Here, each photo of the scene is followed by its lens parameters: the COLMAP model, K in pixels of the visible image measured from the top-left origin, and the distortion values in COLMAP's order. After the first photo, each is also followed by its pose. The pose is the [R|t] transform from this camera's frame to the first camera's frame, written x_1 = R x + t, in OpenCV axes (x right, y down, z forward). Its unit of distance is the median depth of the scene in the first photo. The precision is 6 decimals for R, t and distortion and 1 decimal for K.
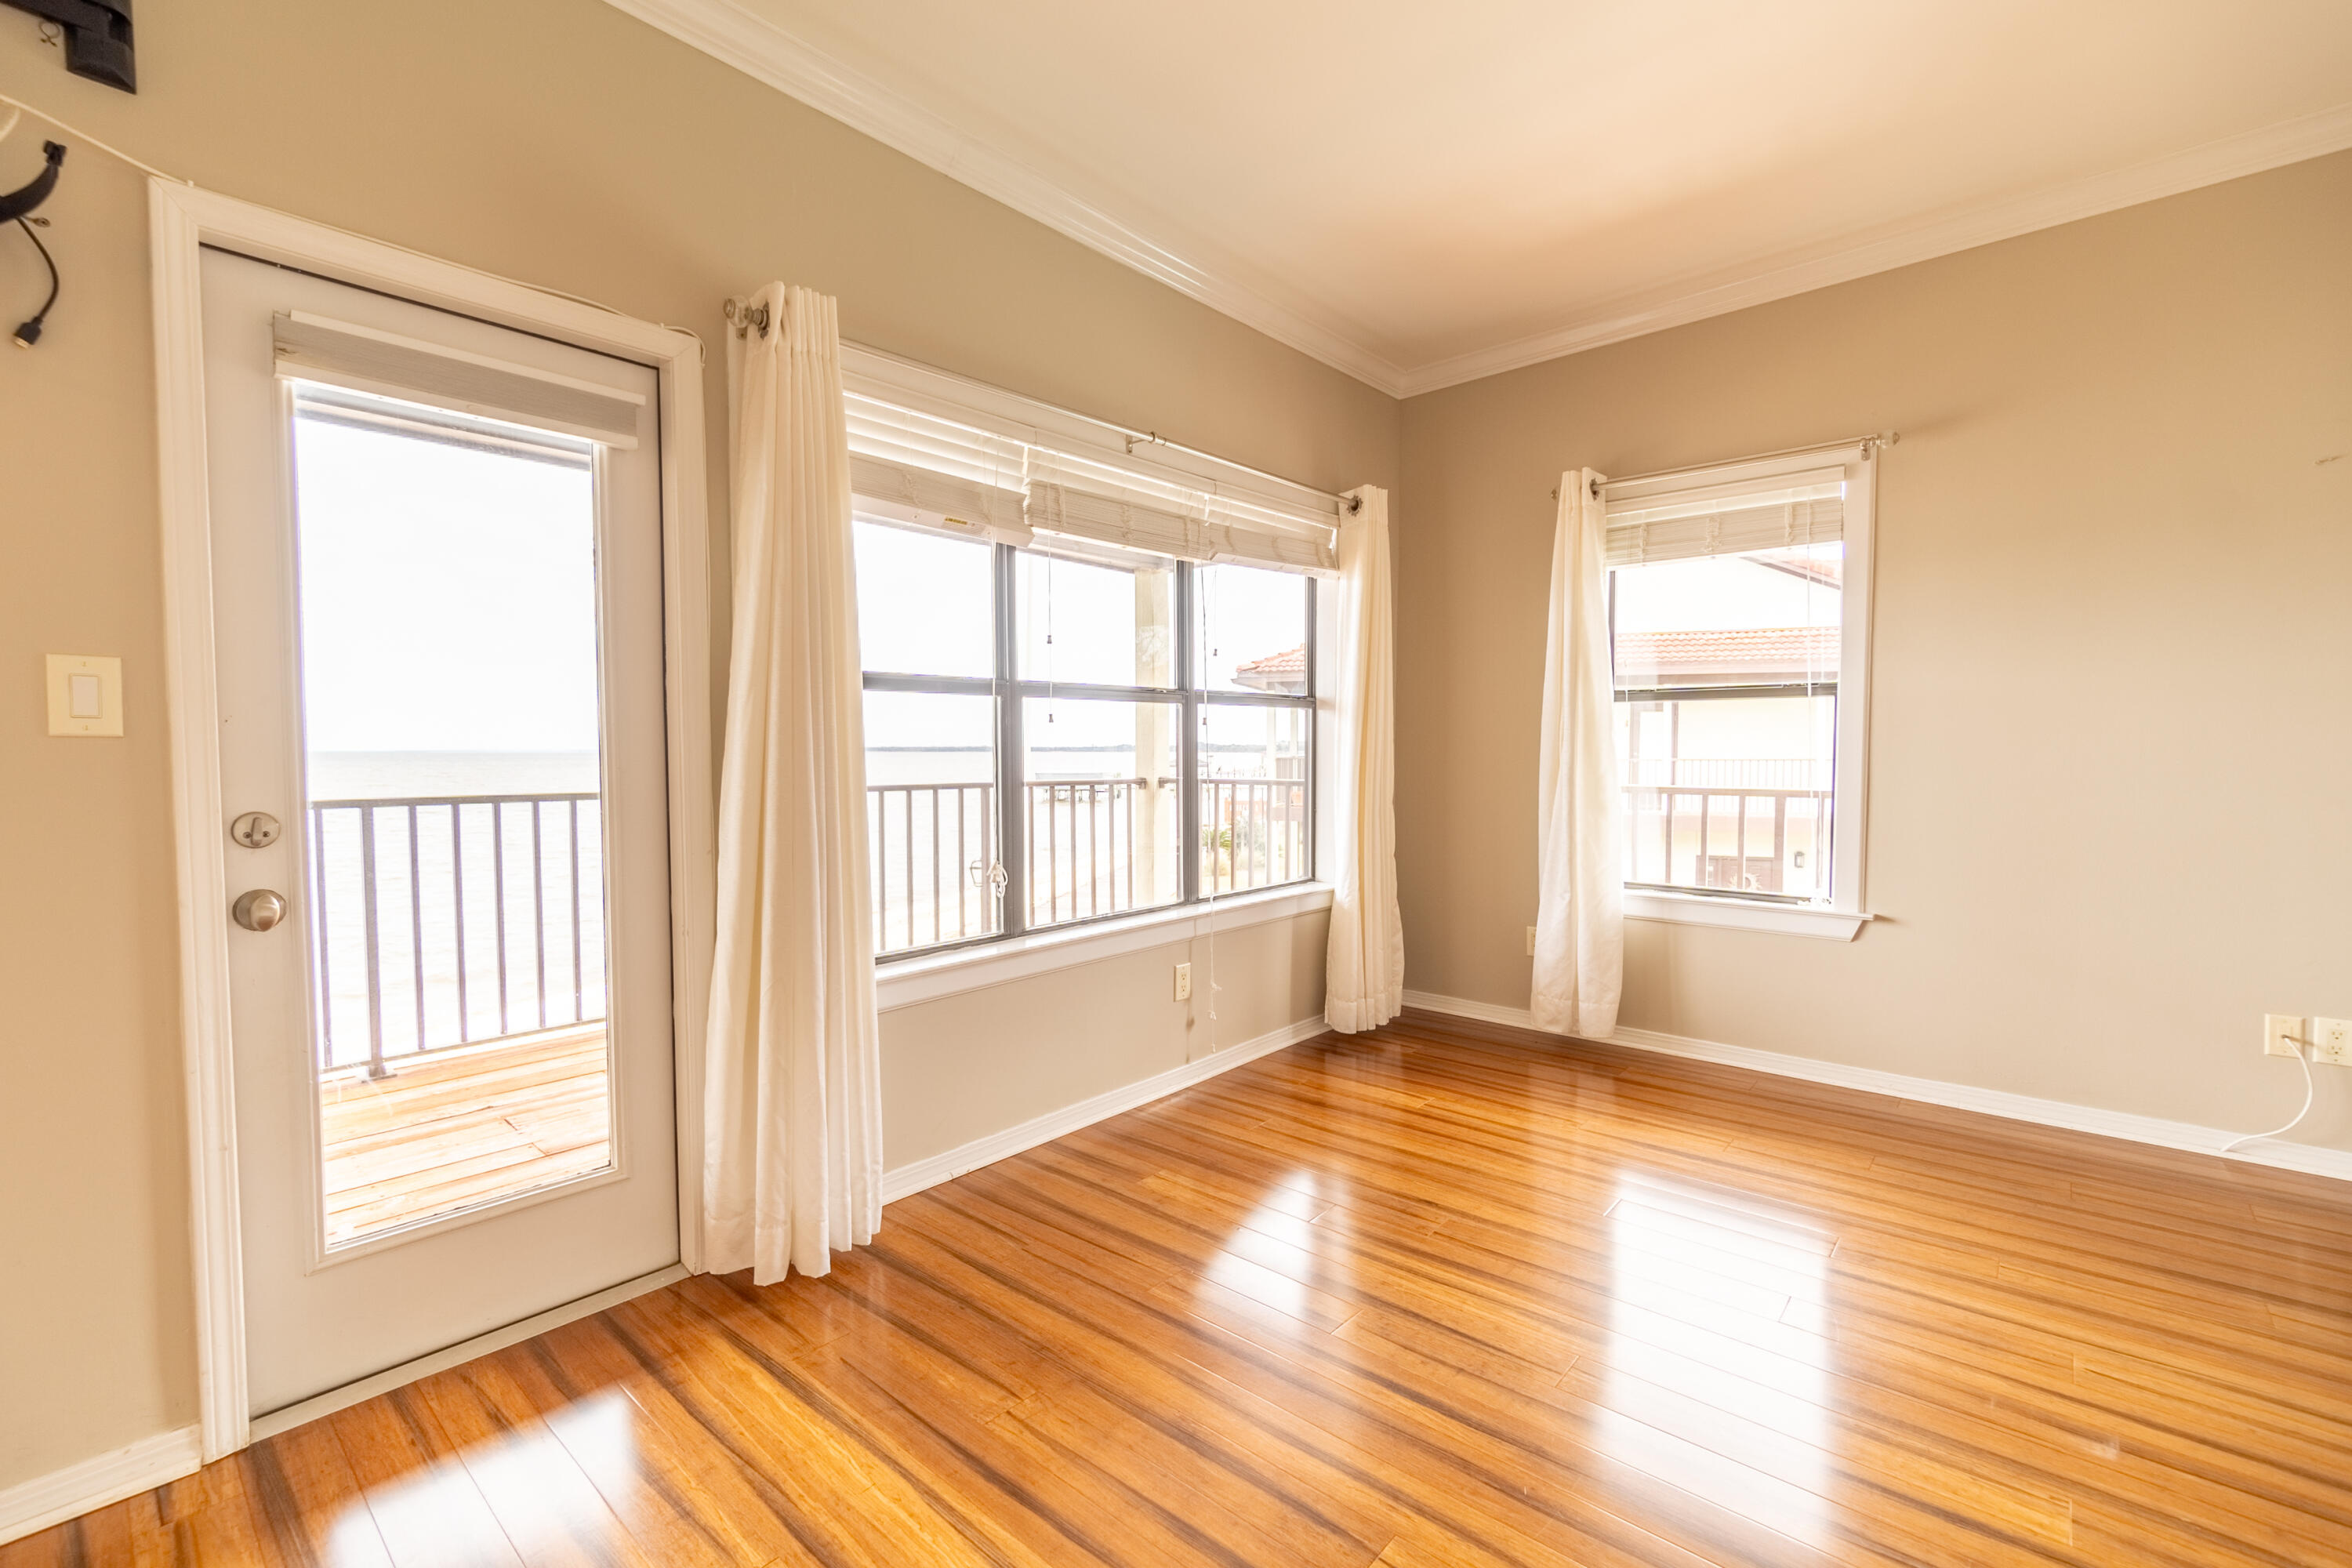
lens RADIAL K [[1010.5, 0, 1159.2], [0, 1010.5, 789.4], [0, 0, 1]] dist [0.003003, 0.000920]
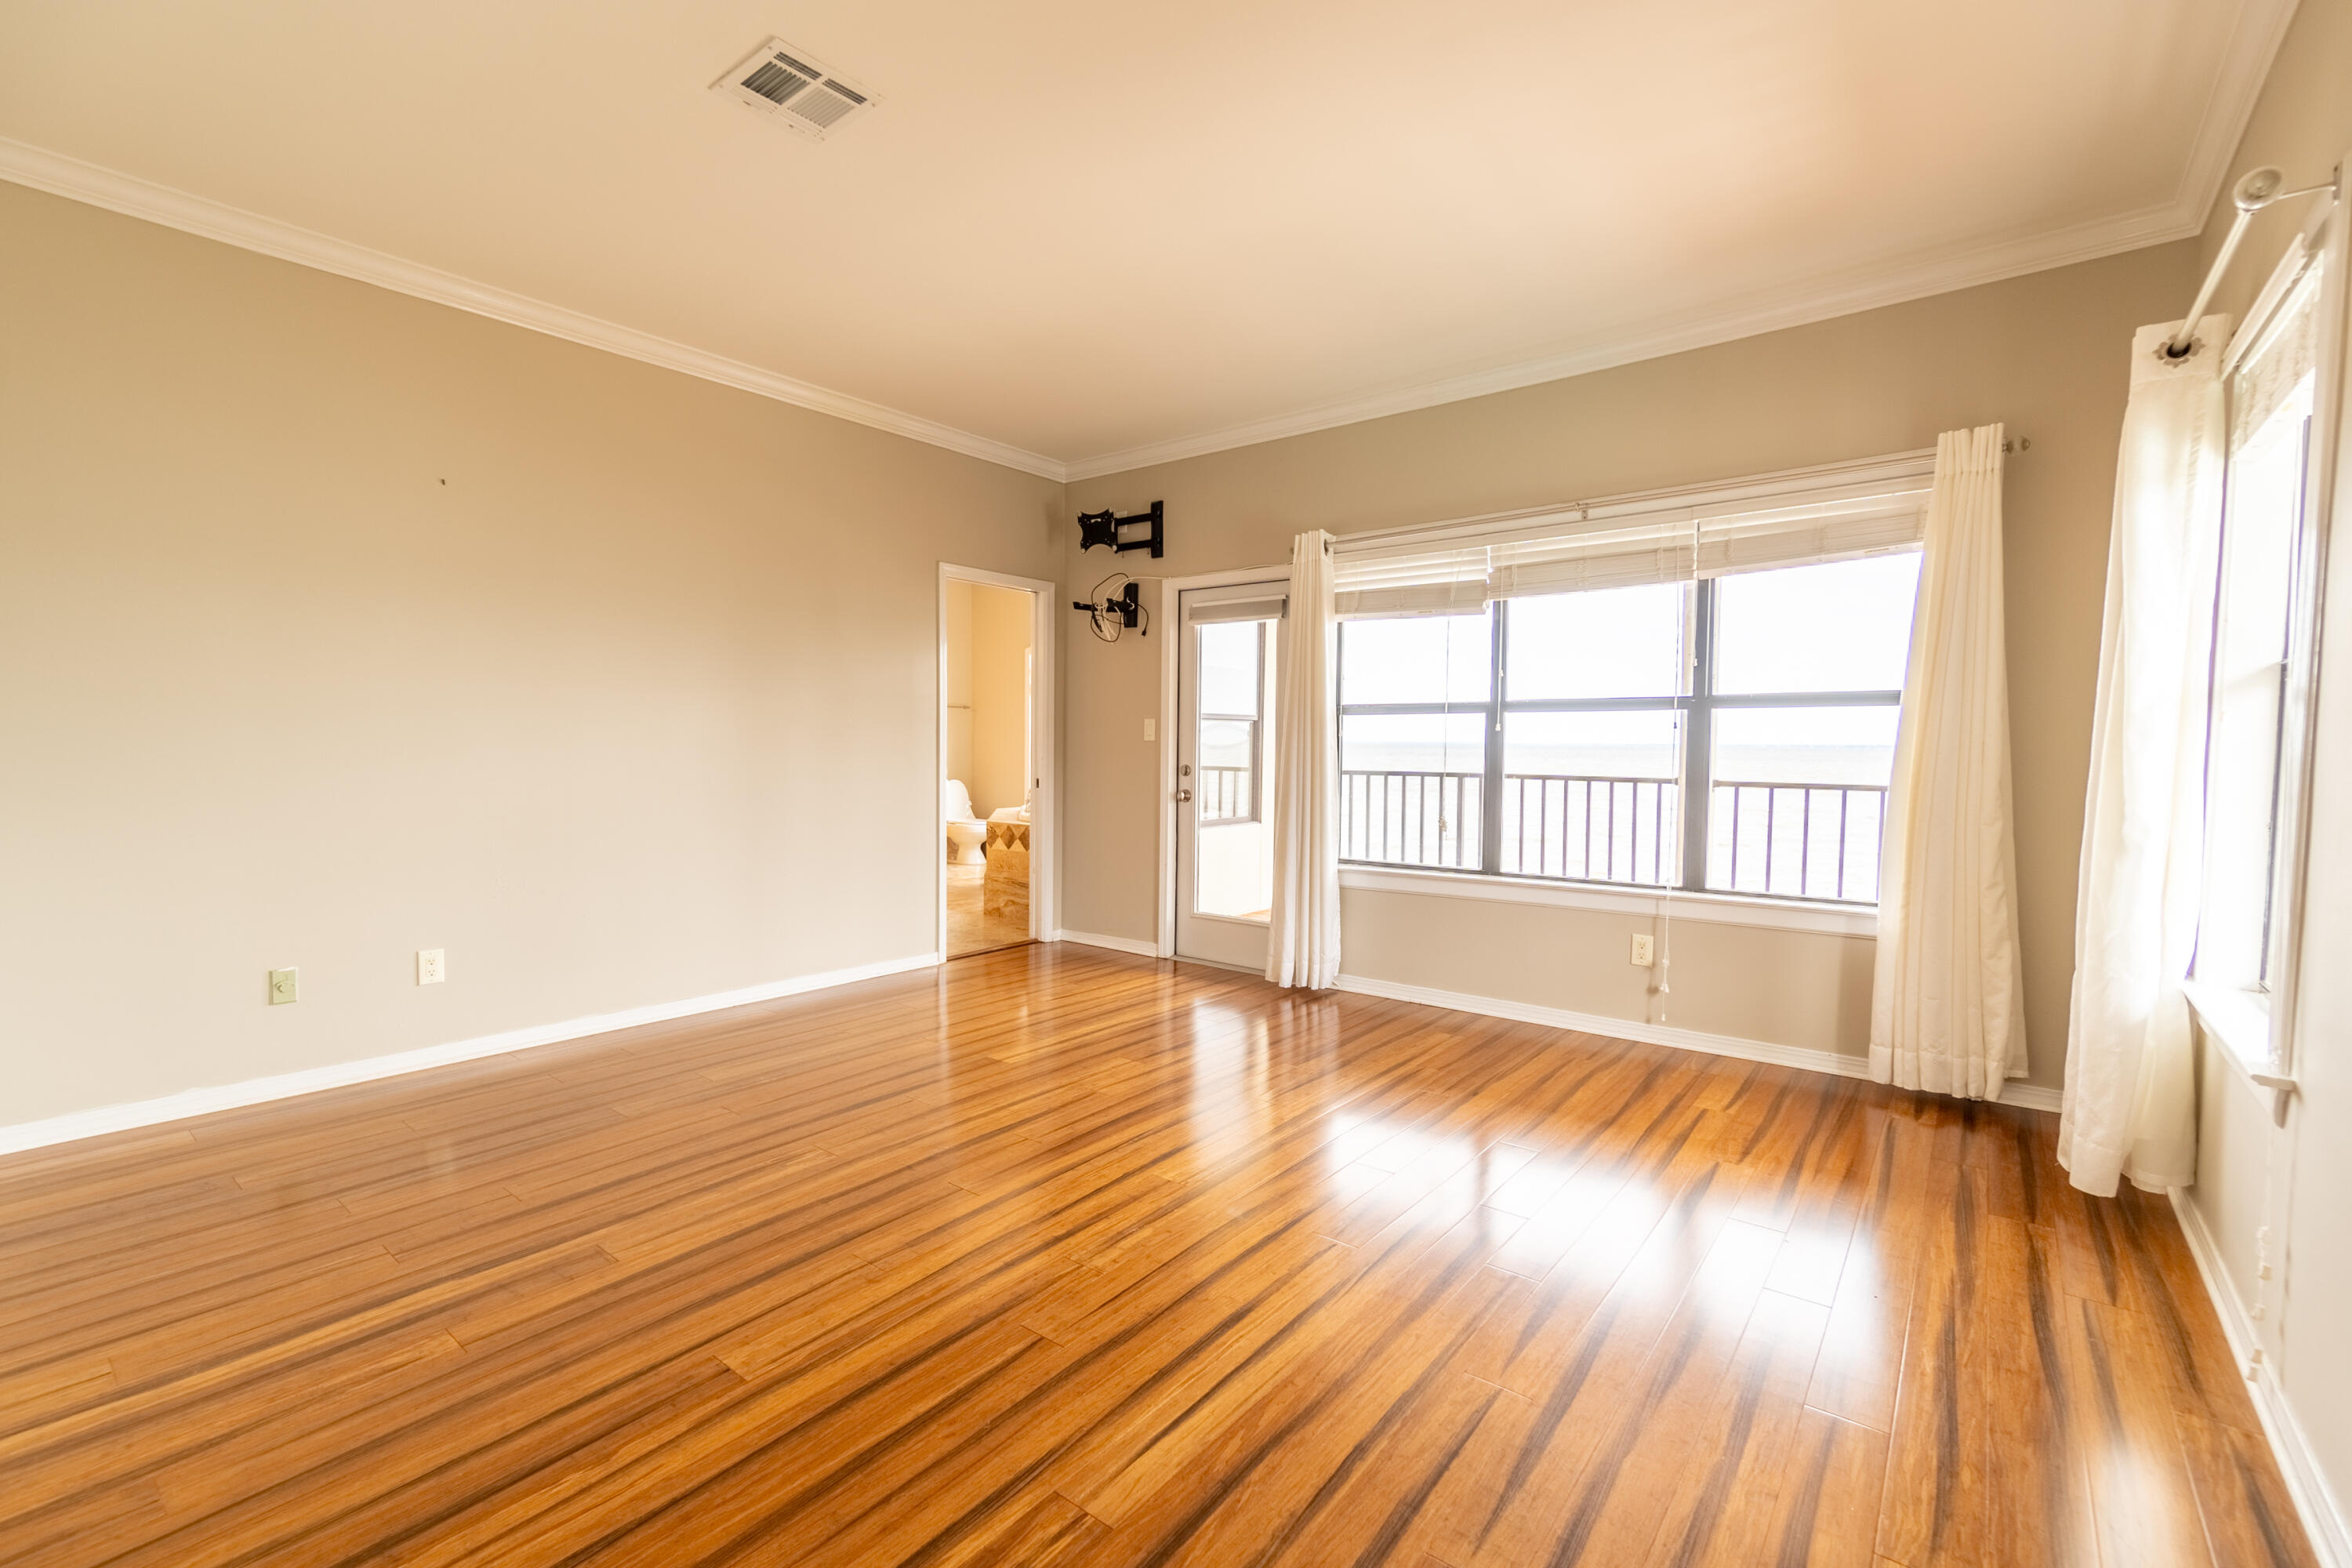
lens RADIAL K [[1010.5, 0, 1159.2], [0, 1010.5, 789.4], [0, 0, 1]] dist [0.003003, 0.000920]
pose [[0.061539, 0.052552, -0.996720, 1.205944], [-0.044776, 0.997753, 0.049841, -0.029411], [0.997100, 0.041562, 0.063754, 0.386079]]
